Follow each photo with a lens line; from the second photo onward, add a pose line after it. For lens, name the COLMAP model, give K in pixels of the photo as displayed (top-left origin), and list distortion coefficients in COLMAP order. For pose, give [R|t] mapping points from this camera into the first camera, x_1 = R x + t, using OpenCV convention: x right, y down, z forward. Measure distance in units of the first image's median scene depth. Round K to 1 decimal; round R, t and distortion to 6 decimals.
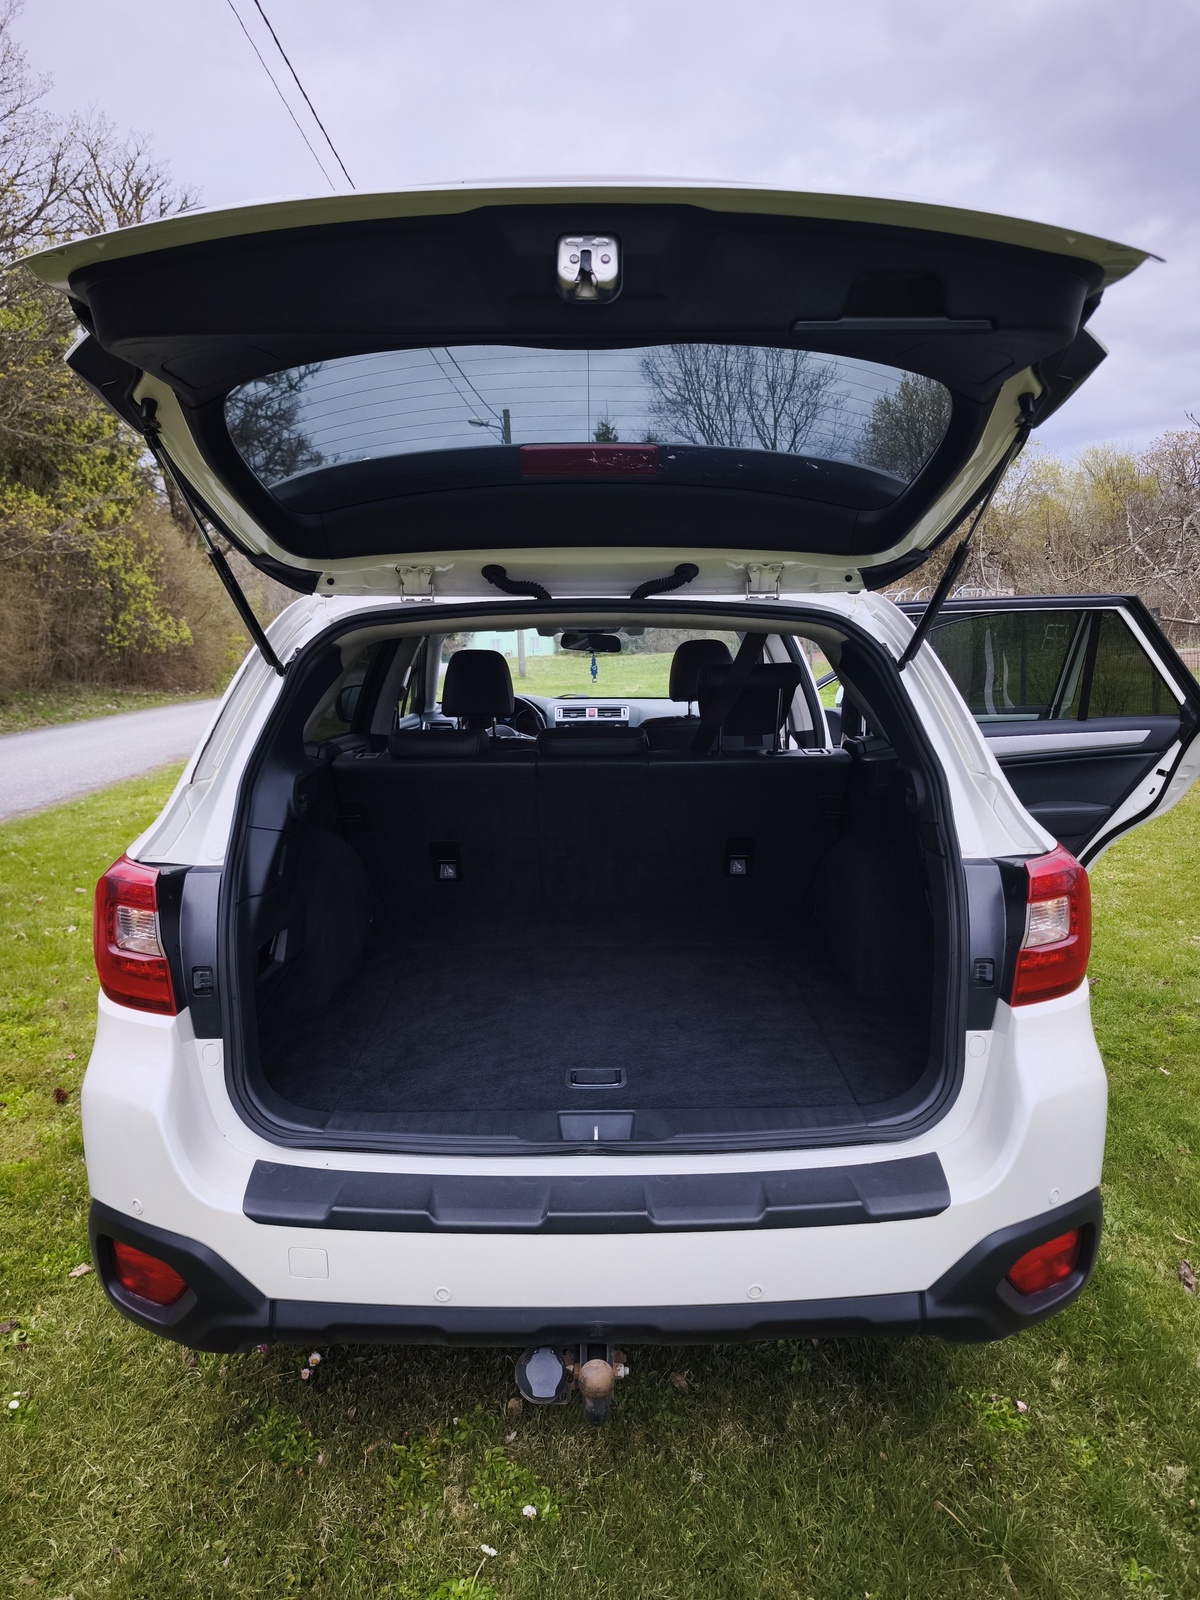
lens RADIAL K [[1108.9, 0, 583.0], [0, 1108.9, 799.2], [0, 0, 1]] dist [-0.005140, -0.002955]
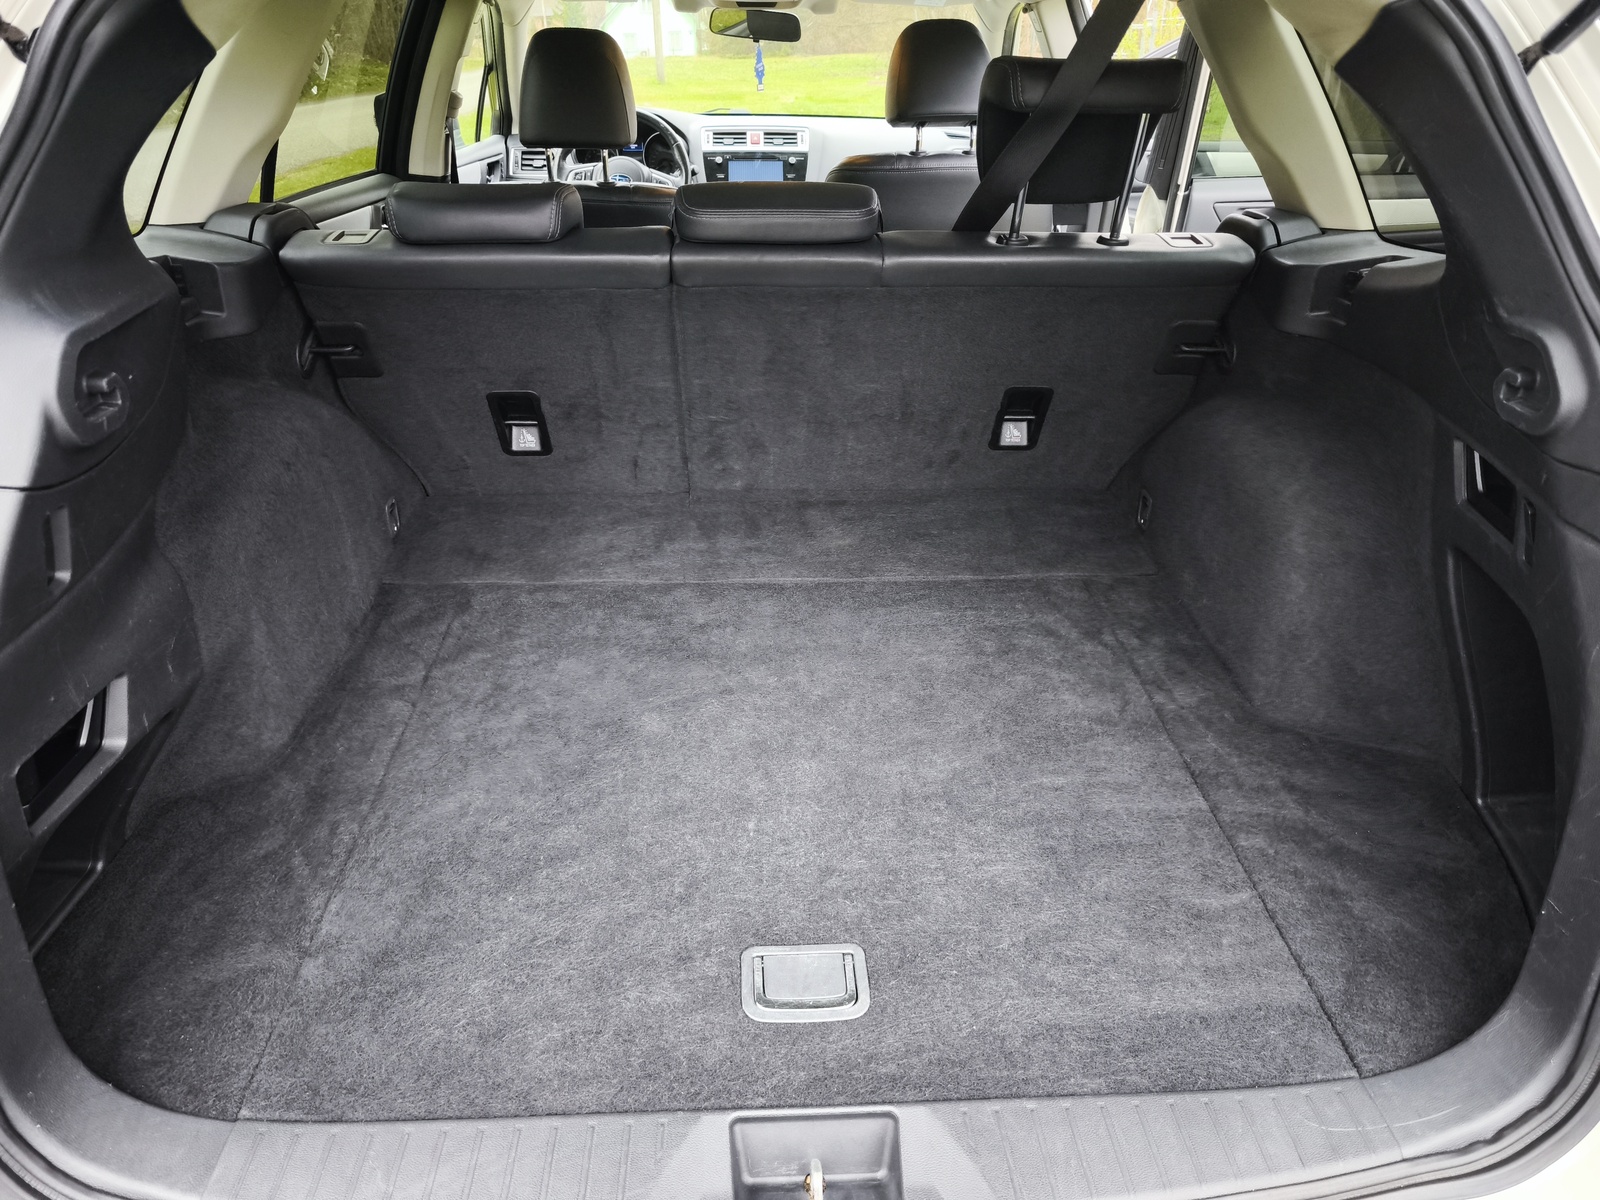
lens RADIAL K [[1112.3, 0, 800.0], [0, 1112.3, 600.0], [0, 0, 1]] dist [-0.017280, 0.002864]
pose [[0.998197, -0.008856, 0.059360, -0.016410], [-0.010629, 0.947335, 0.320069, -0.058559], [-0.059069, -0.320123, 0.945533, 0.548063]]
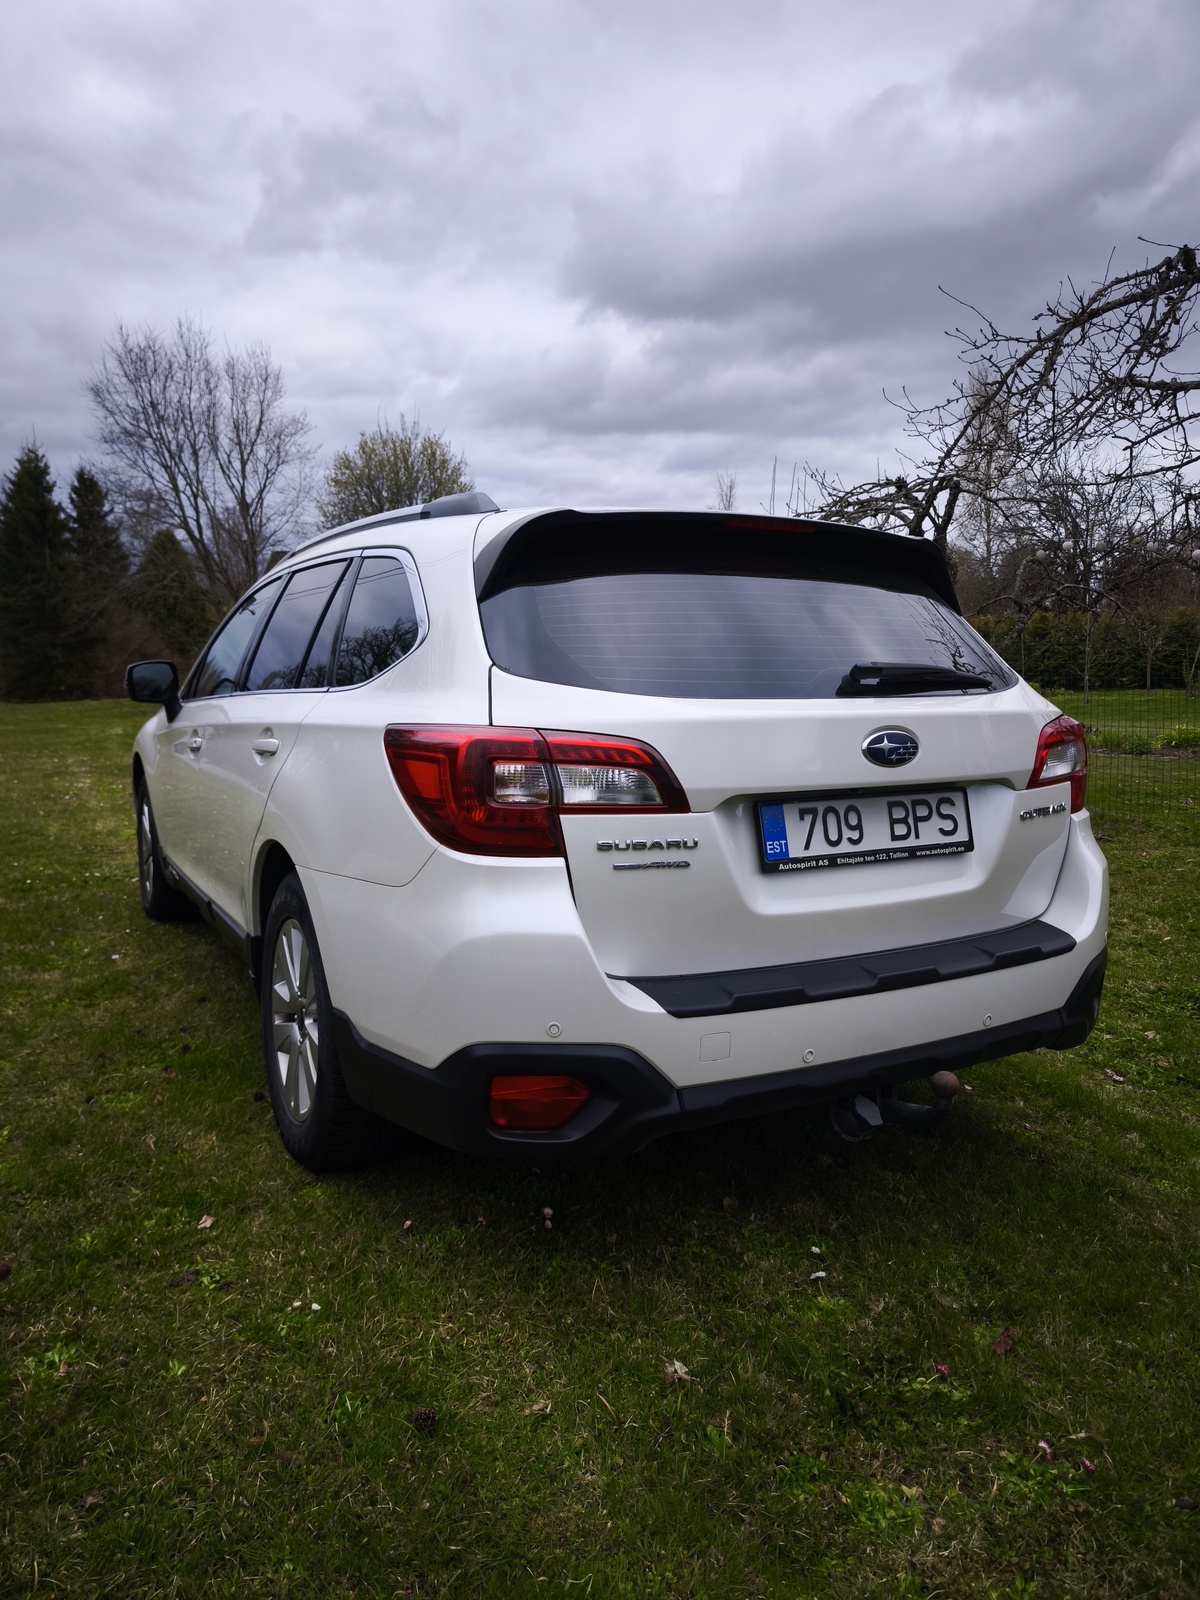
lens RADIAL K [[1108.9, 0, 583.0], [0, 1108.9, 799.2], [0, 0, 1]] dist [-0.005140, -0.002955]
pose [[0.879247, -0.037515, 0.474887, -0.725762], [0.060123, 0.997662, -0.032504, 0.144672], [-0.472557, 0.057131, 0.879447, 0.008371]]
